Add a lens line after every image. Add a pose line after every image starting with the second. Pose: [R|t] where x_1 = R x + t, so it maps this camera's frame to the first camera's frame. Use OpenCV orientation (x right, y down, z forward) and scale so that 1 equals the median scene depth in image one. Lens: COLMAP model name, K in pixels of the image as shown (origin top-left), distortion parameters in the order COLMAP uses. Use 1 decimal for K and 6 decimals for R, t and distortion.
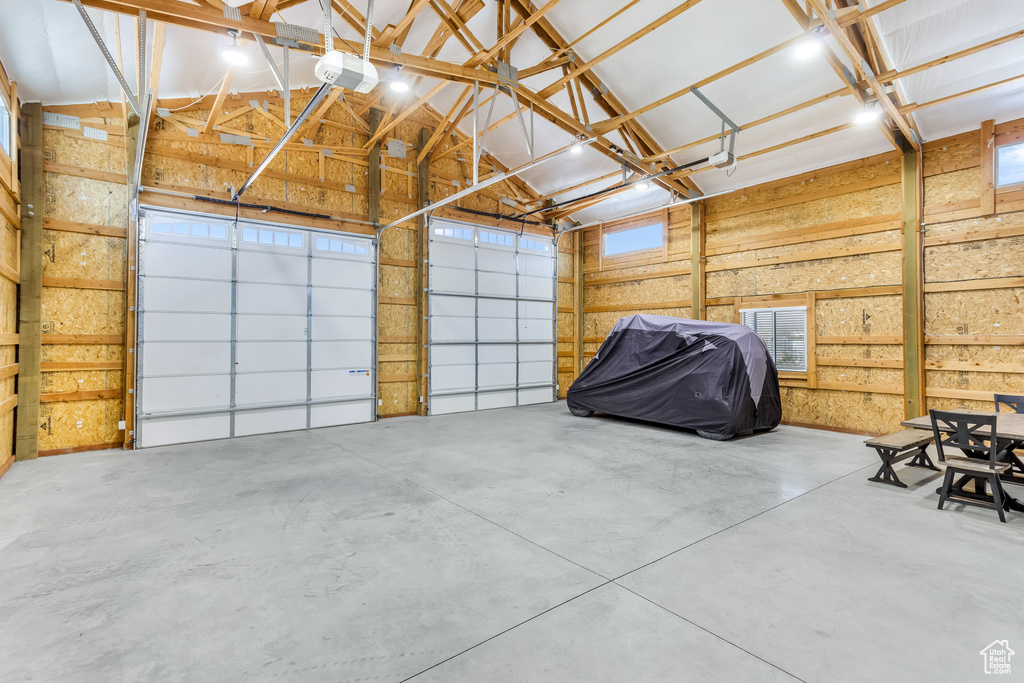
lens RADIAL K [[491.3, 0, 516.2], [0, 491.3, 330.4], [0, 0, 1]] dist [0.026444, 0.002320]
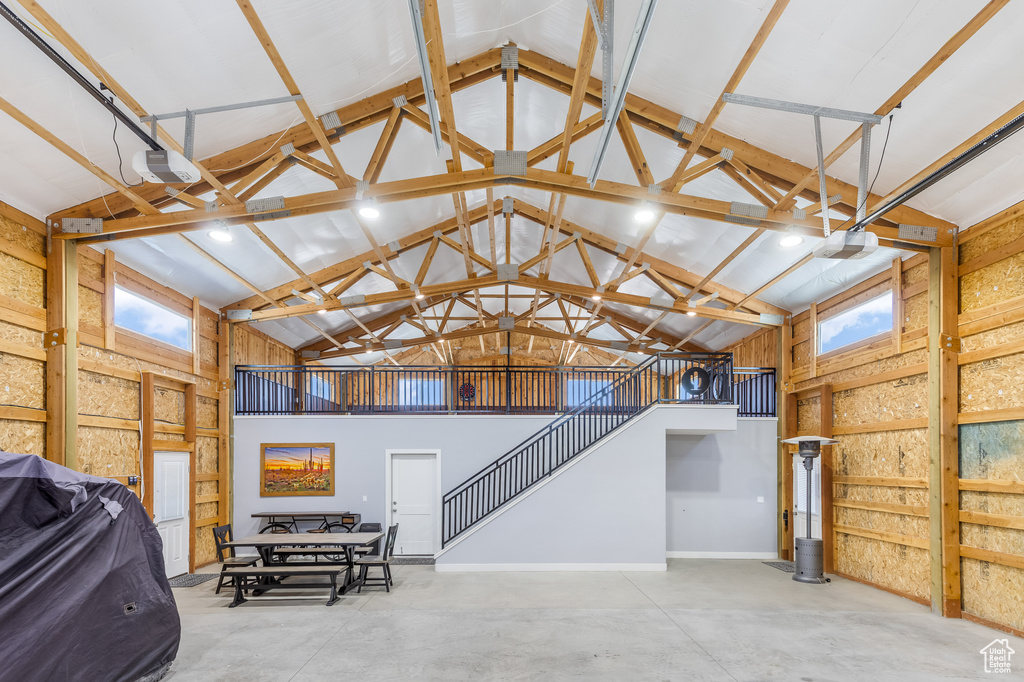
lens RADIAL K [[511.5, 0, 509.0], [0, 511.5, 469.0], [0, 0, 1]] dist [0.006378, 0.000657]
pose [[-0.793721, -0.004542, 0.608266, -0.402050], [-0.009441, 0.999944, -0.004853, -0.011295], [-0.608209, -0.009595, -0.793719, 2.090083]]
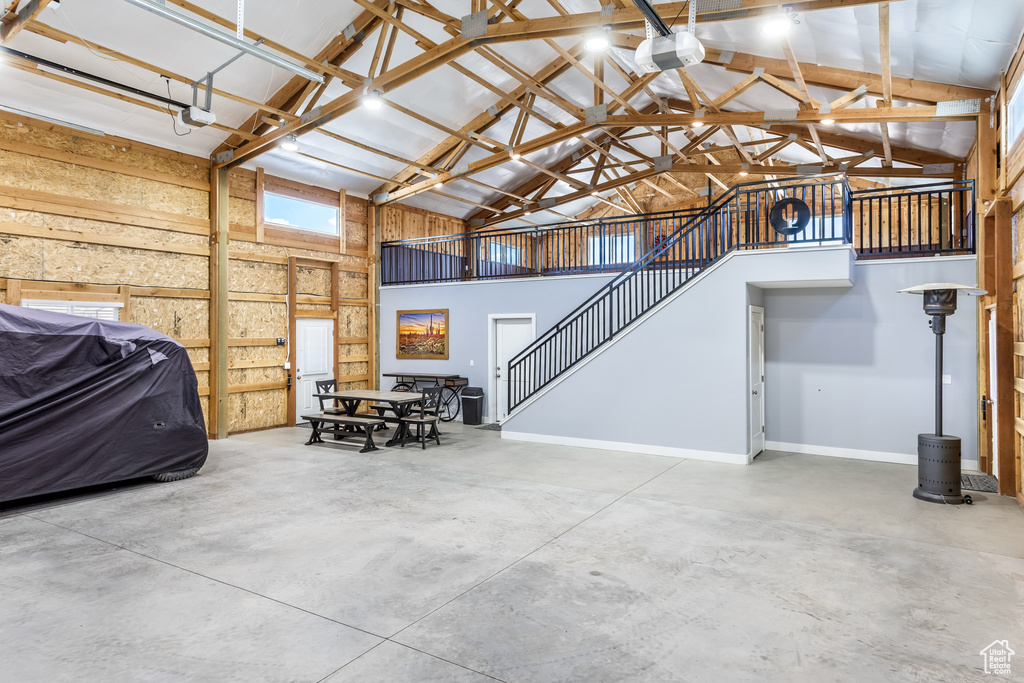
lens RADIAL K [[609.3, 0, 517.6], [0, 609.3, 332.2], [0, 0, 1]] dist [0.006600, 0.000743]
pose [[-0.338710, 0.000080, 0.940891, -1.134399], [-0.014908, 0.999874, -0.005452, -0.011247], [-0.940773, -0.015874, -0.338666, 1.449122]]
